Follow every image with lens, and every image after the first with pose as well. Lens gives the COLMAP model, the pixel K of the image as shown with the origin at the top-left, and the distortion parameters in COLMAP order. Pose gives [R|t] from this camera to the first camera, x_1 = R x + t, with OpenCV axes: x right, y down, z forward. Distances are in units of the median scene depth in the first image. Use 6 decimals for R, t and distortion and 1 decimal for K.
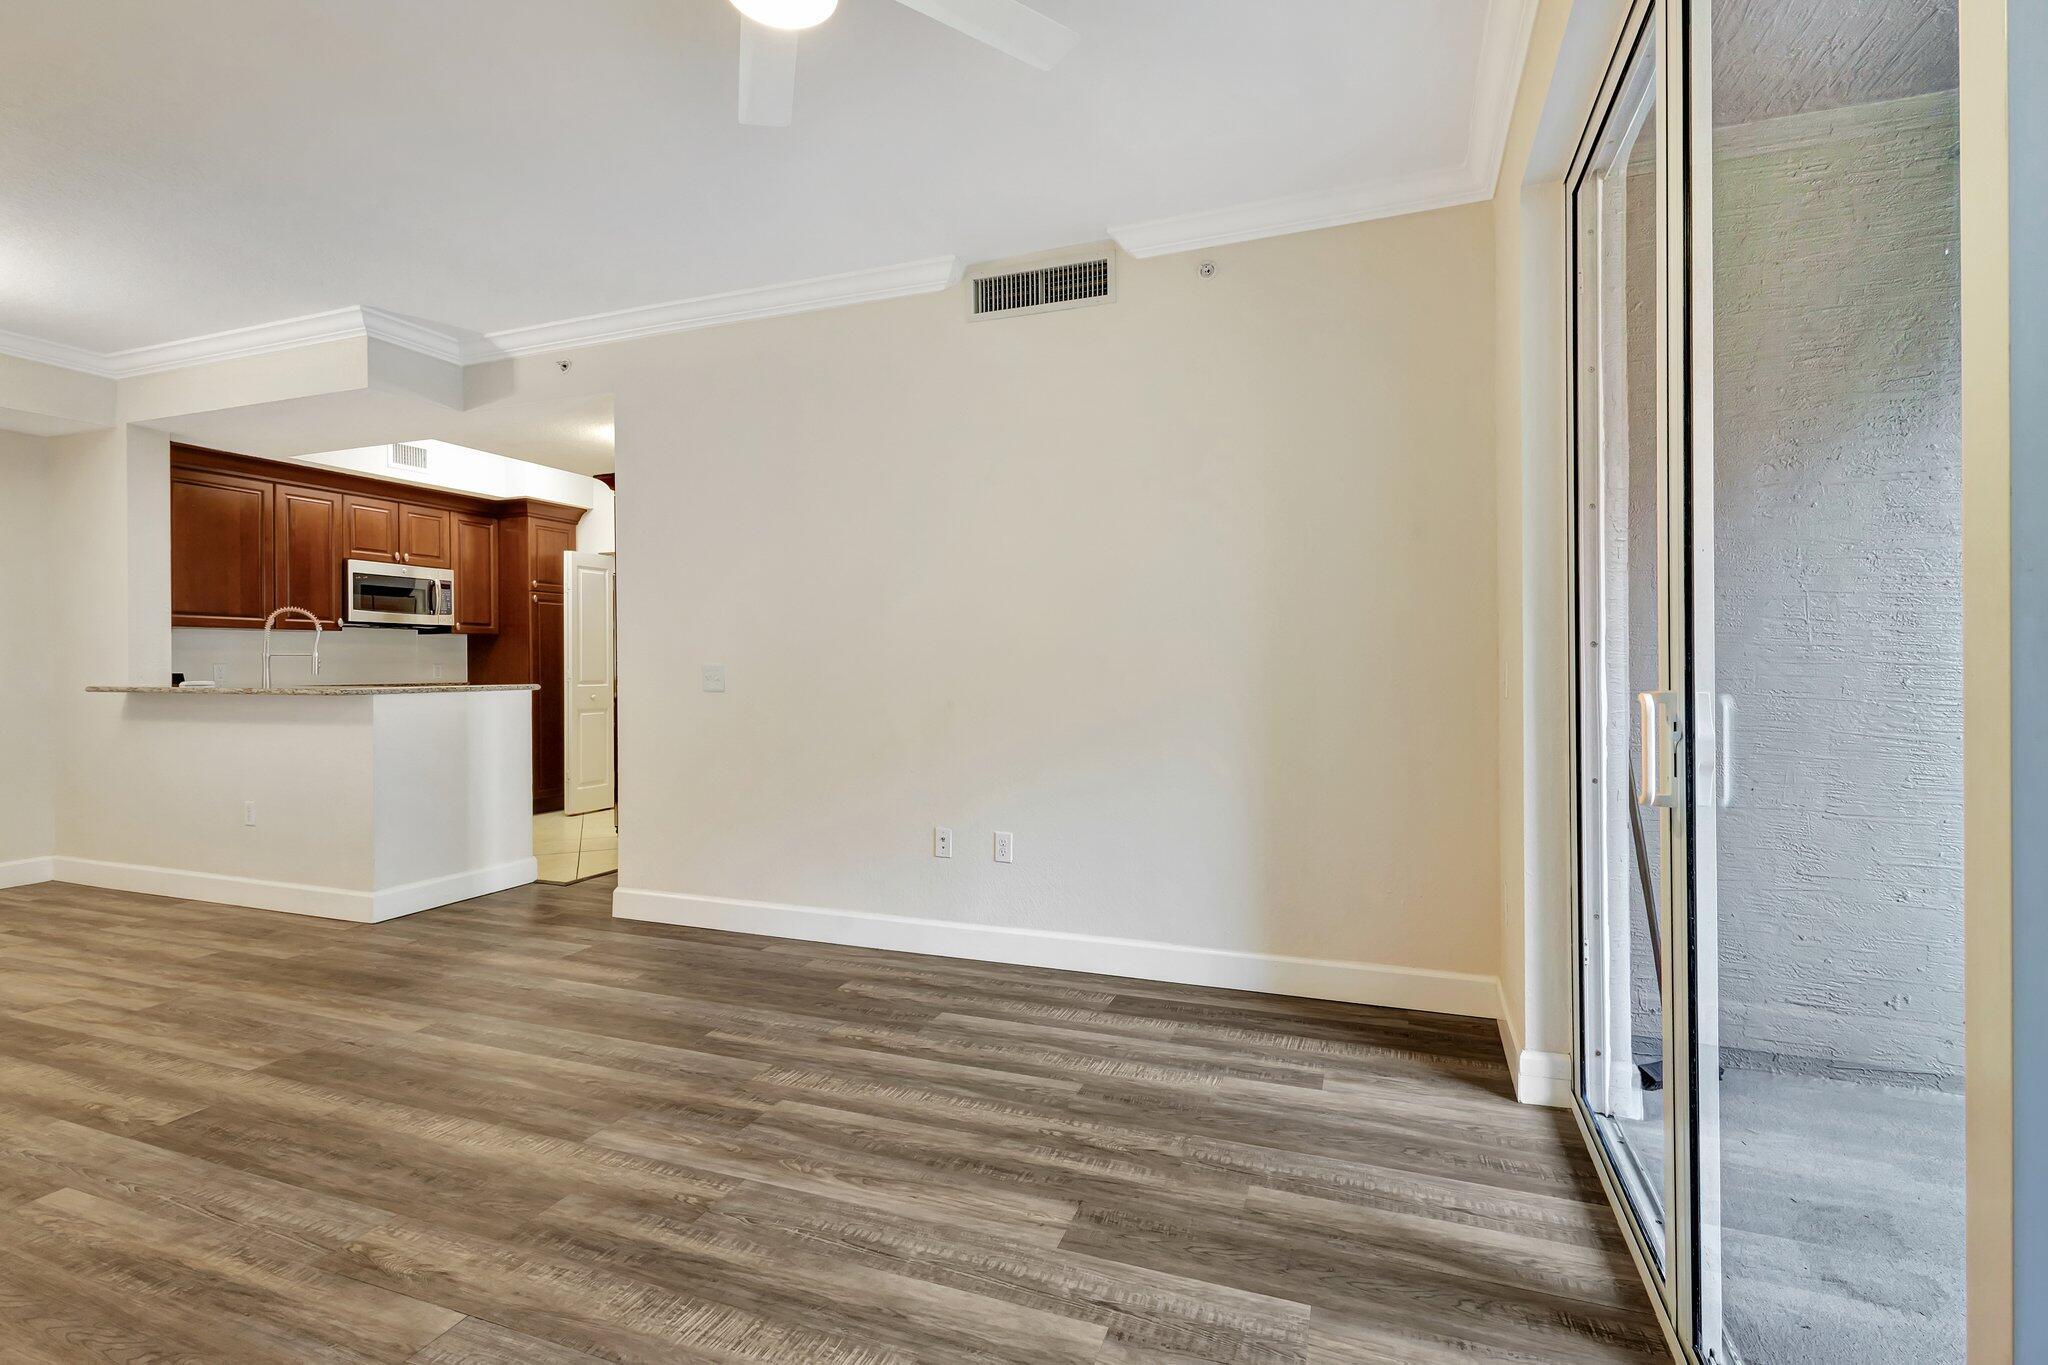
lens RADIAL K [[944.7, 0, 1023.9], [0, 944.7, 668.7], [0, 0, 1]] dist [0.012447, -0.003080]
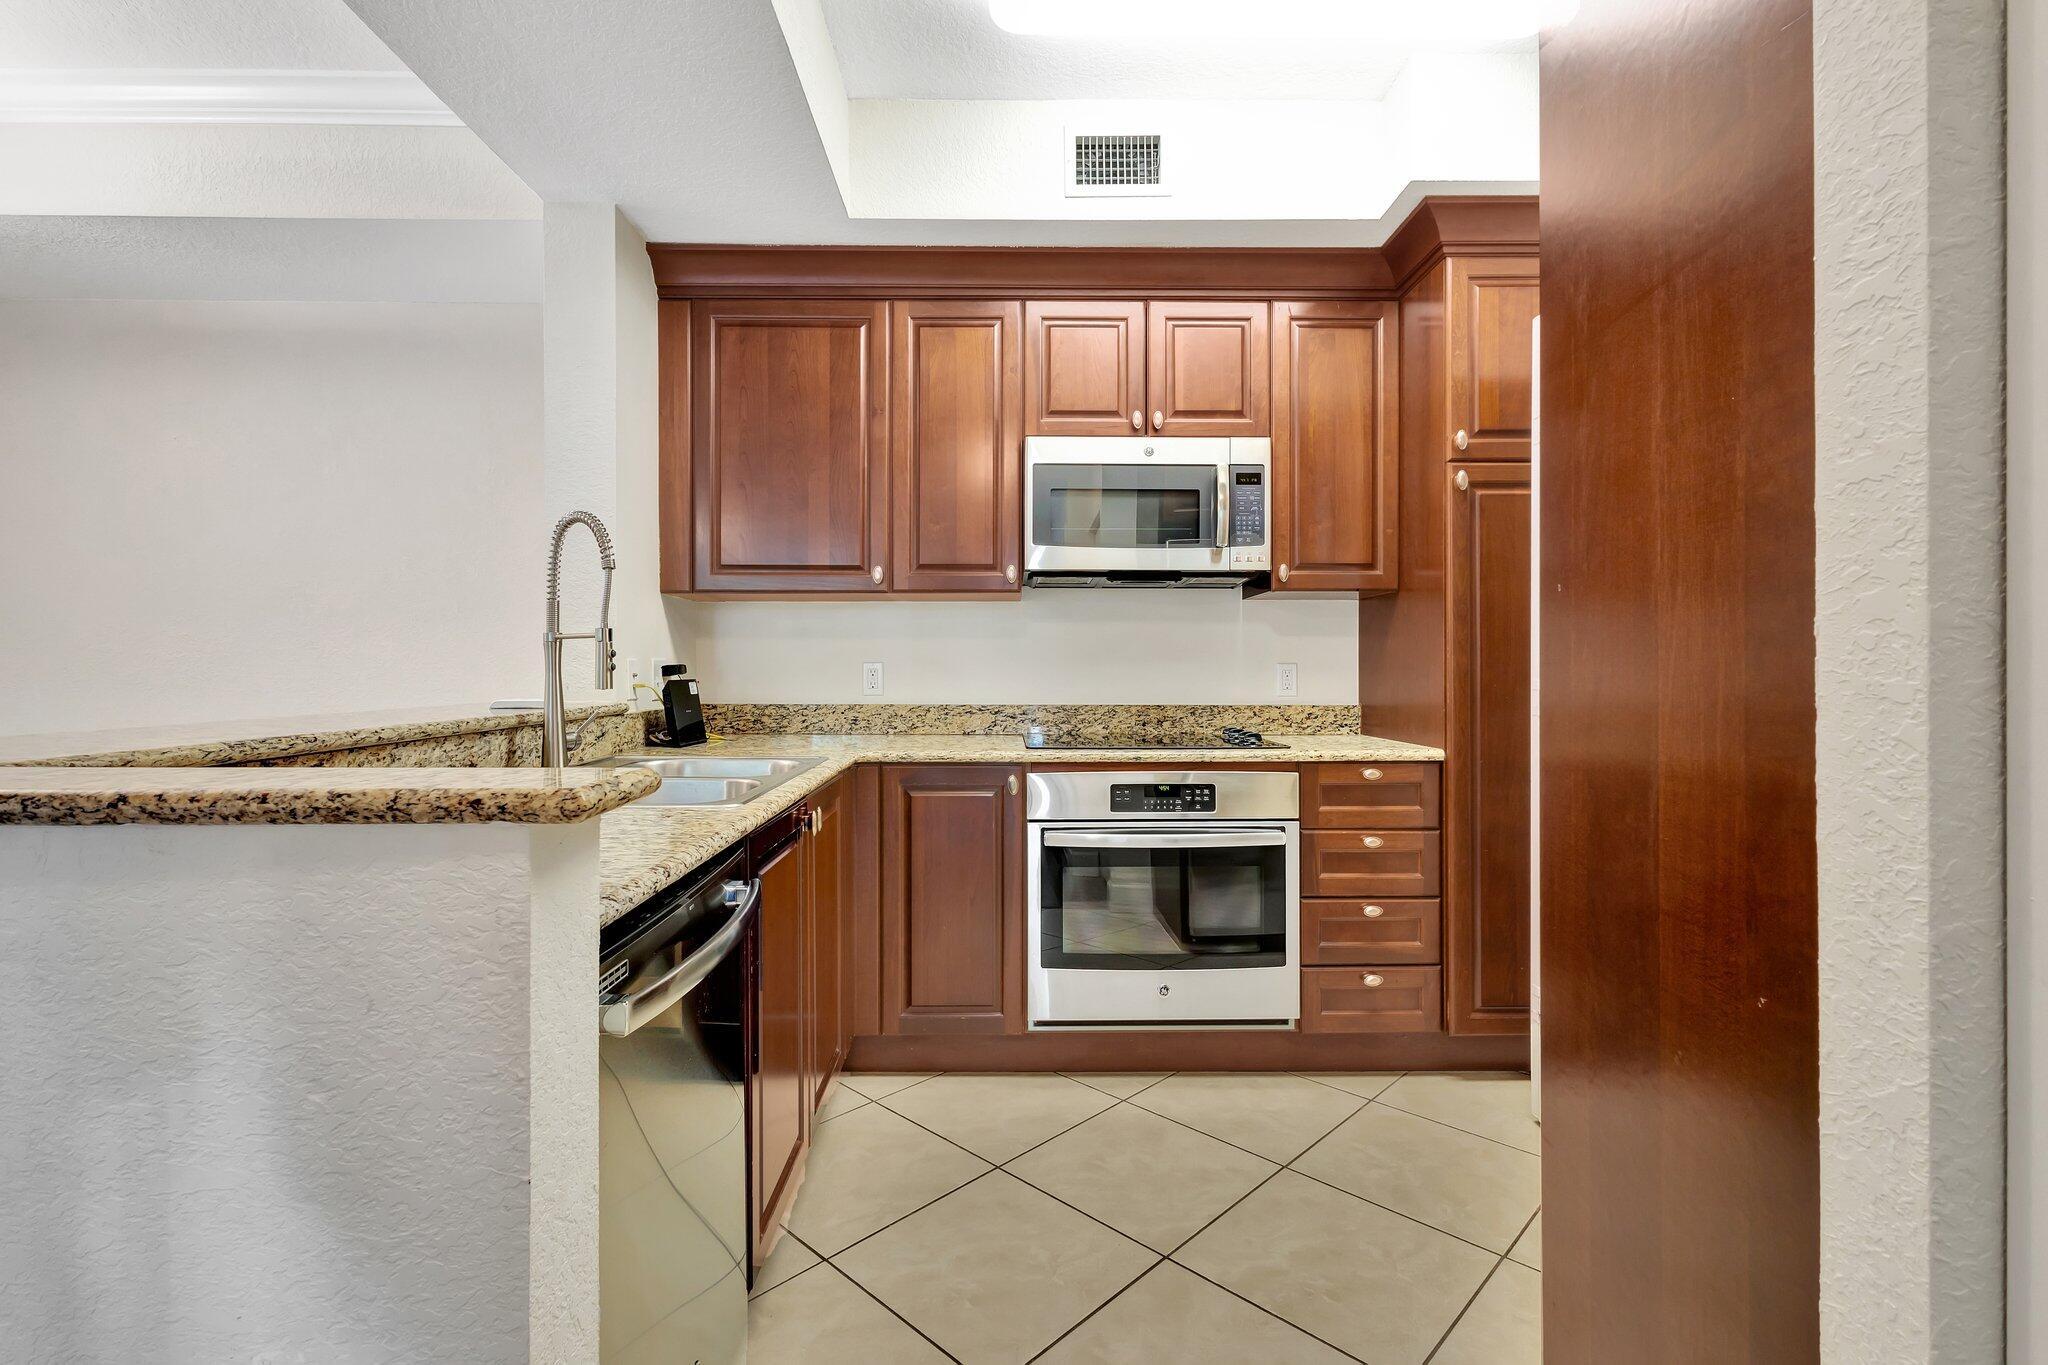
lens RADIAL K [[1004.0, 0, 1006.9], [0, 1004.0, 677.6], [0, 0, 1]] dist [0.020225, 0.000329]
pose [[0.370328, 0.012173, -0.928821, -0.481782], [-0.003416, 0.999925, 0.011742, -0.006551], [0.928895, -0.001175, 0.370341, 1.511928]]
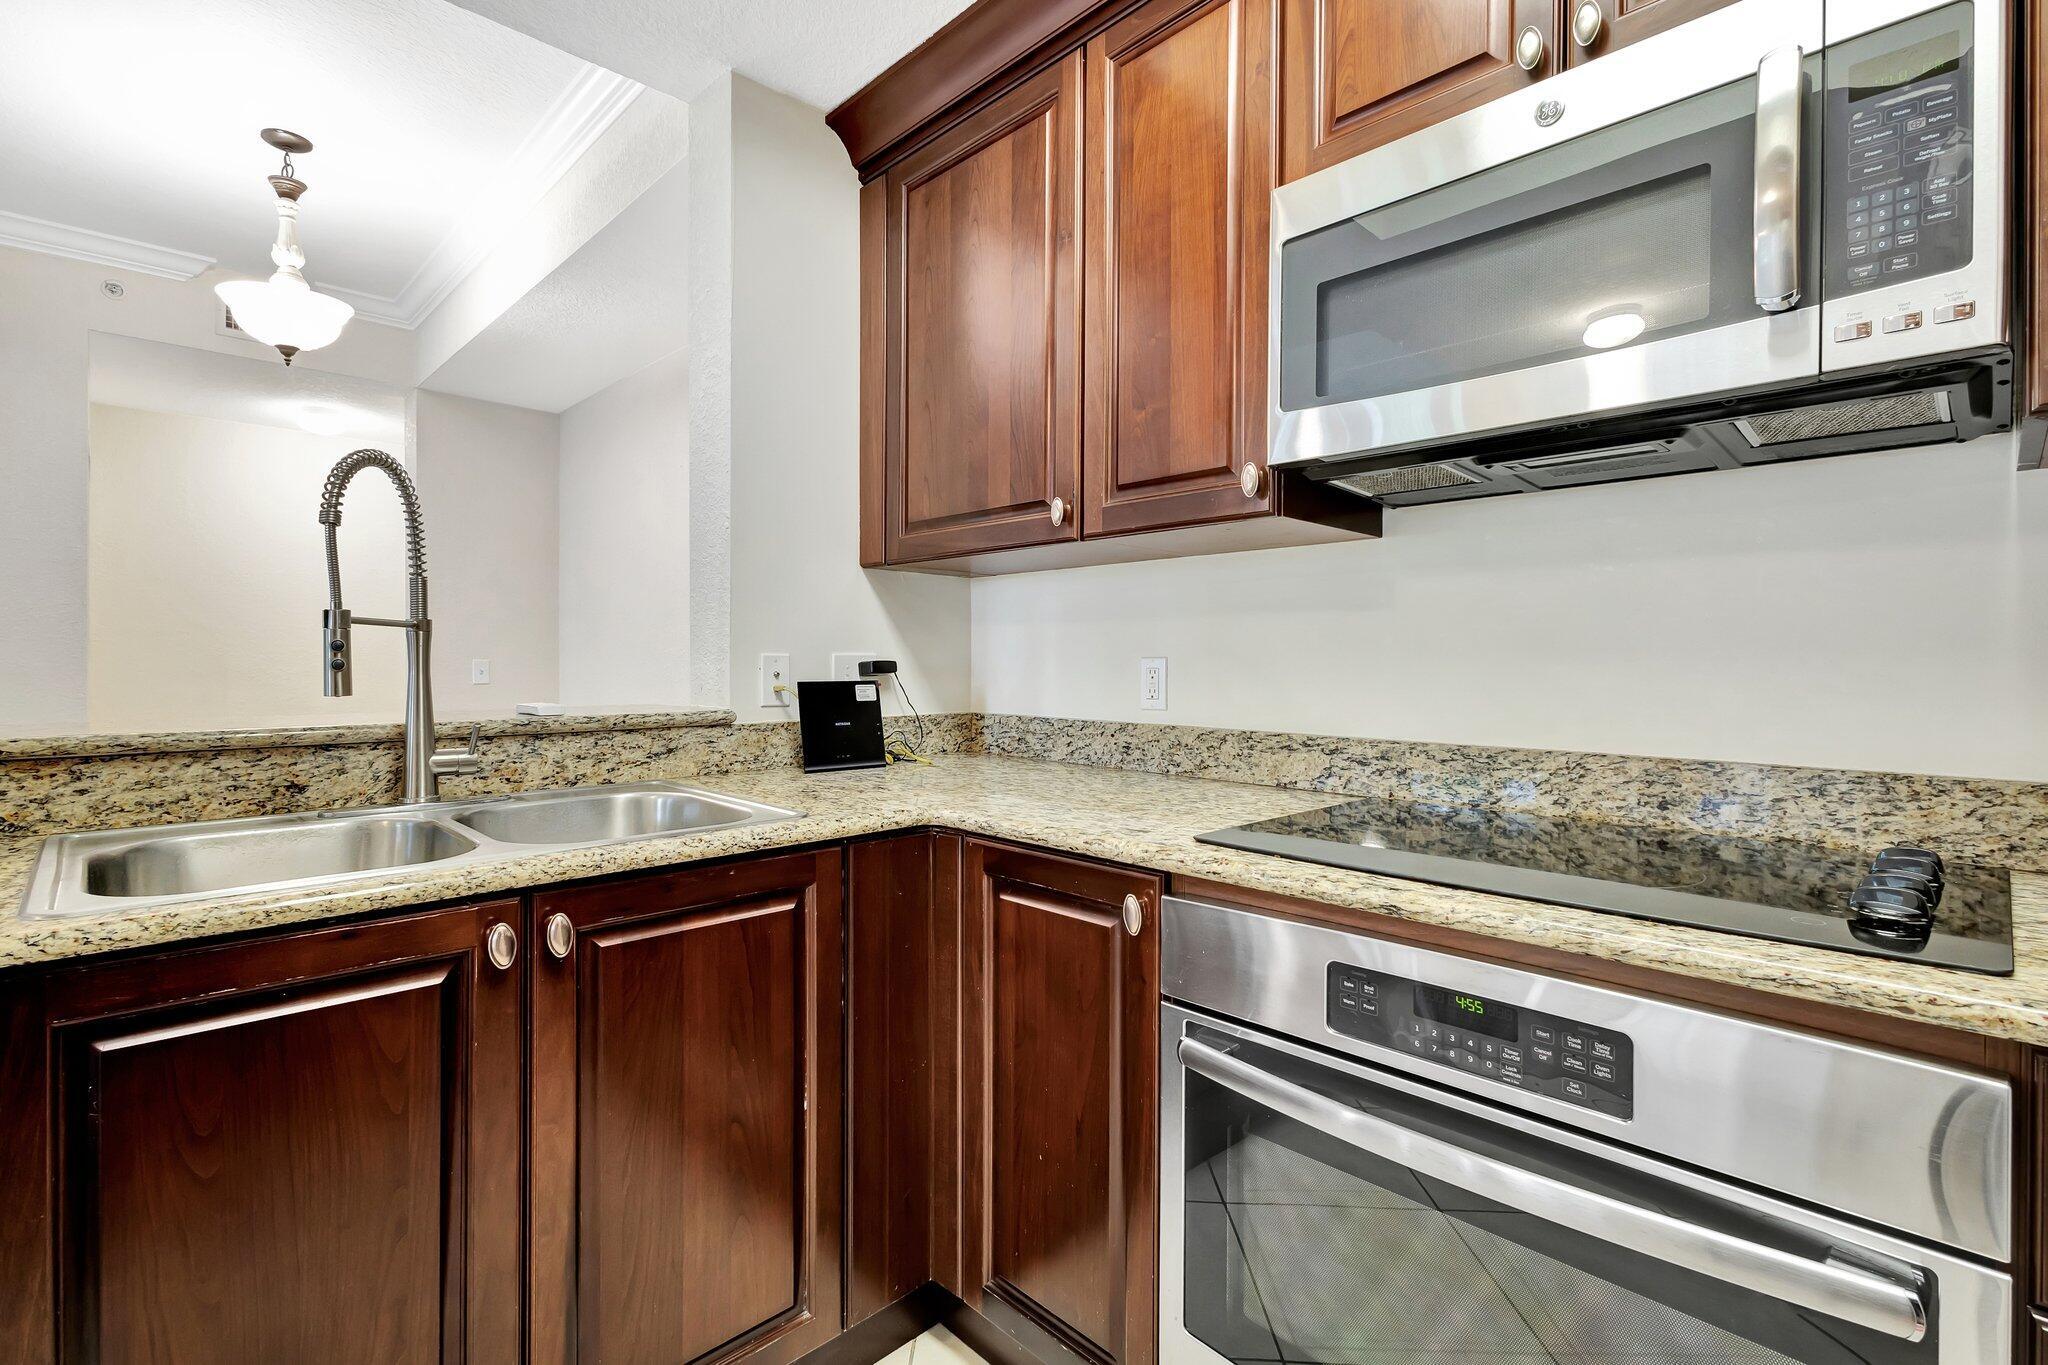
lens RADIAL K [[944.7, 0, 1033.6], [0, 944.7, 669.8], [0, 0, 1]] dist [0.012447, -0.003080]
pose [[-0.427553, 0.008608, -0.903949, -0.904956], [-0.003748, 0.999929, 0.011295, -0.008303], [0.903983, 0.008217, -0.427490, 1.953416]]
